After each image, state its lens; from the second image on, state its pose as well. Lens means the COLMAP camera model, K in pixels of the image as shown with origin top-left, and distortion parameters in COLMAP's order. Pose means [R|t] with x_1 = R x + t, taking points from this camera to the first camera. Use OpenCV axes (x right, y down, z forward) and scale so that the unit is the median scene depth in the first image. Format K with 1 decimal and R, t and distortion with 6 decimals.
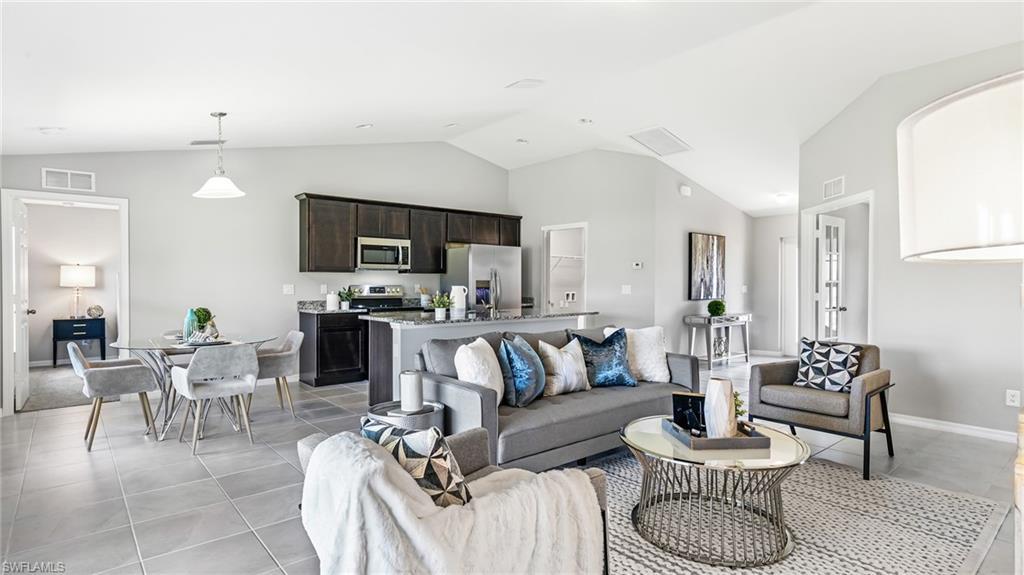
lens RADIAL K [[533.1, 0, 512.3], [0, 533.1, 286.3], [0, 0, 1]] dist [0.000311, 0.000545]
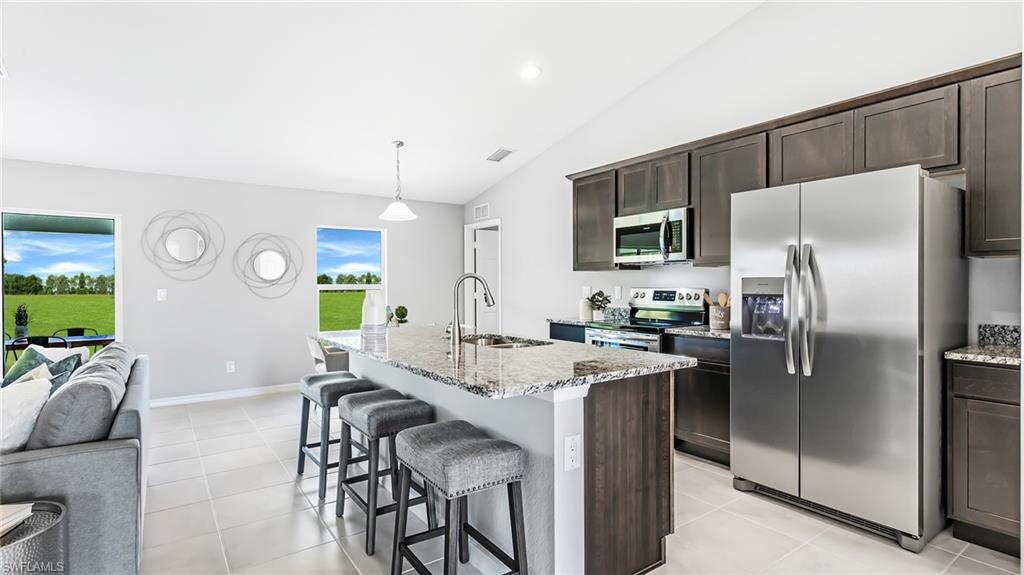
lens RADIAL K [[503.2, 0, 512.0], [0, 503.2, 287.5], [0, 0, 1]] dist [0.001419, 0.000619]
pose [[-0.095804, 0.005707, -0.995384, 0.356227], [-0.002086, 0.999980, 0.005934, -0.005783], [0.995398, 0.002644, -0.095790, 0.886305]]
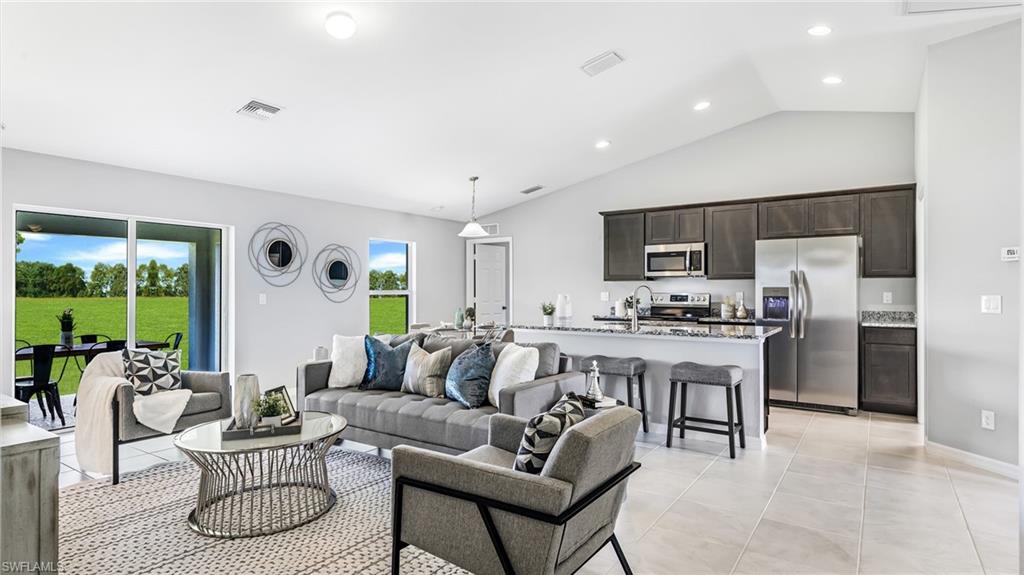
lens RADIAL K [[532.5, 0, 512.0], [0, 532.5, 287.5], [0, 0, 1]] dist [-0.001970, -0.000567]
pose [[0.247973, -0.006271, -0.968747, 0.601426], [-0.004775, 0.999959, -0.007696, -0.003514], [0.968755, 0.006534, 0.247933, 0.478148]]
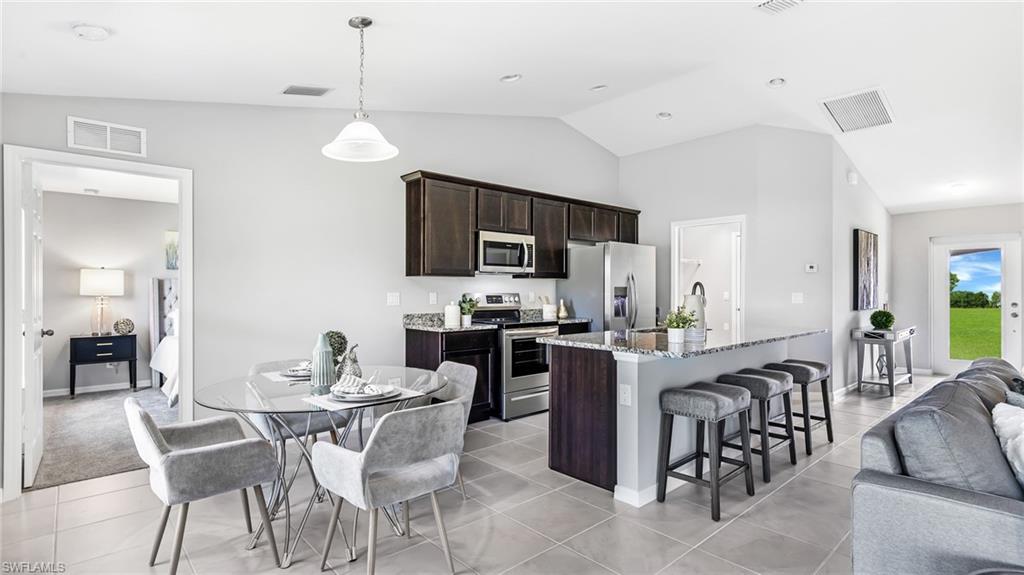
lens RADIAL K [[503.2, 0, 512.0], [0, 503.2, 287.5], [0, 0, 1]] dist [0.001419, 0.000619]
pose [[0.999680, -0.001515, 0.025260, -0.248309], [0.001783, 0.999942, -0.010610, -0.002600], [-0.025242, 0.010652, 0.999625, 0.259988]]
